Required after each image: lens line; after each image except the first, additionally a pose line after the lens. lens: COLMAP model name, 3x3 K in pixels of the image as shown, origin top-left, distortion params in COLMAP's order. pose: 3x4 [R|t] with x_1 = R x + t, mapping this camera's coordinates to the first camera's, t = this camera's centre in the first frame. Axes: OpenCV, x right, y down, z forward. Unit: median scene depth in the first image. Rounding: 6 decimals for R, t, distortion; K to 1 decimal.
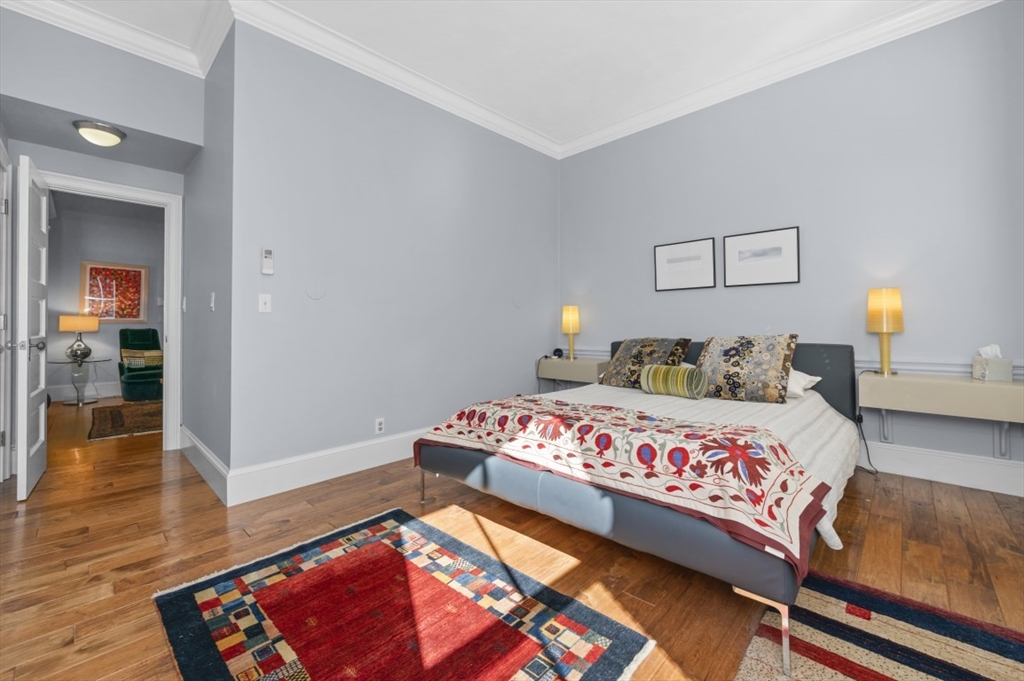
lens RADIAL K [[408.0, 0, 509.1], [0, 408.0, 337.7], [0, 0, 1]] dist [-0.002664, -0.000248]
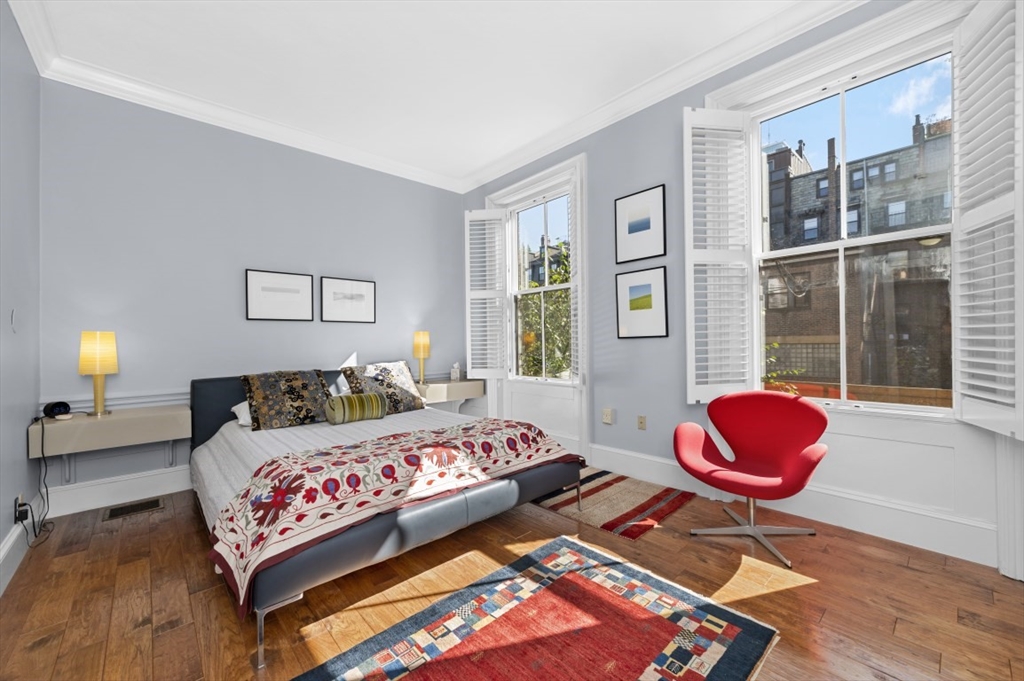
lens RADIAL K [[408.0, 0, 509.1], [0, 408.0, 337.7], [0, 0, 1]] dist [-0.002664, -0.000248]
pose [[0.081331, 0.011049, 0.996626, -0.988902], [0.037571, 0.999194, -0.014144, -0.078428], [-0.995979, 0.038594, 0.080850, 0.707780]]
